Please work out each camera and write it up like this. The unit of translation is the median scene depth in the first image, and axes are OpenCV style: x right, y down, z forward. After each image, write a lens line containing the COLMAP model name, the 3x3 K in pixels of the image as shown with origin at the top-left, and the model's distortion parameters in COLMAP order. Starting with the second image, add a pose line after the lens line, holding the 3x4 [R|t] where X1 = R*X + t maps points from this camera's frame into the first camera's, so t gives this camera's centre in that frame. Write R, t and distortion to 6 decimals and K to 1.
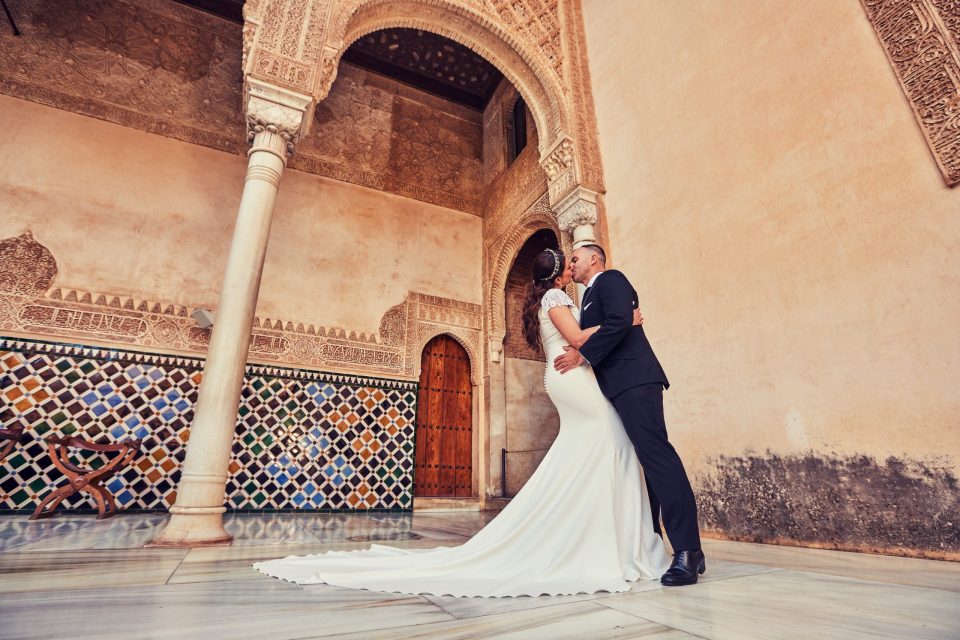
lens RADIAL K [[459.7, 0, 482.6], [0, 459.7, 312.3], [0, 0, 1]] dist [-0.051742, 0.016591]
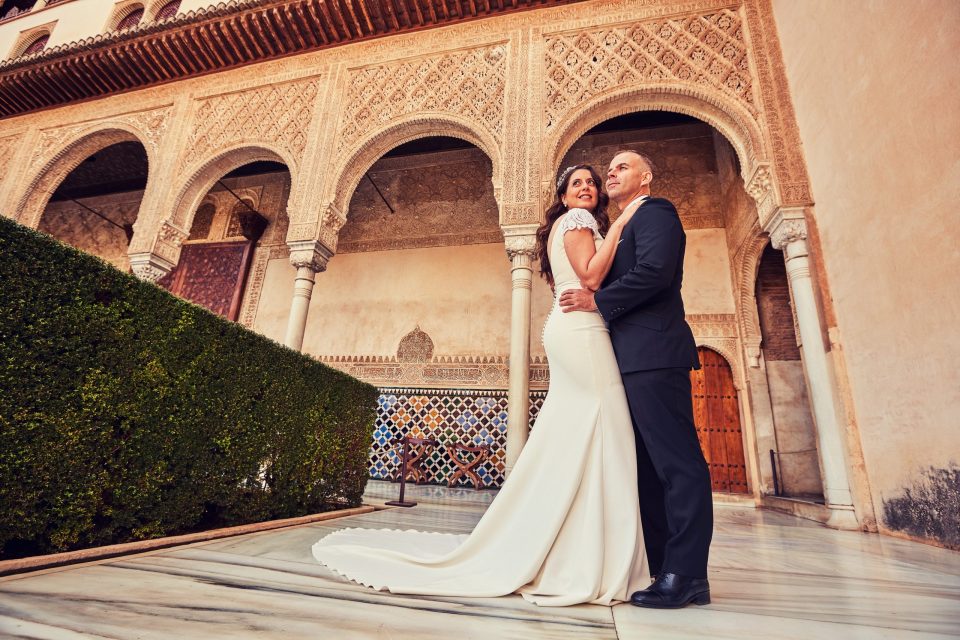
lens RADIAL K [[440.4, 0, 476.2], [0, 440.4, 324.7], [0, 0, 1]] dist [-0.045452, 0.014786]
pose [[0.774081, -0.154815, -0.613865, 0.220981], [0.171428, 0.984672, -0.032160, -0.090969], [0.609434, -0.080339, 0.788756, -0.228629]]
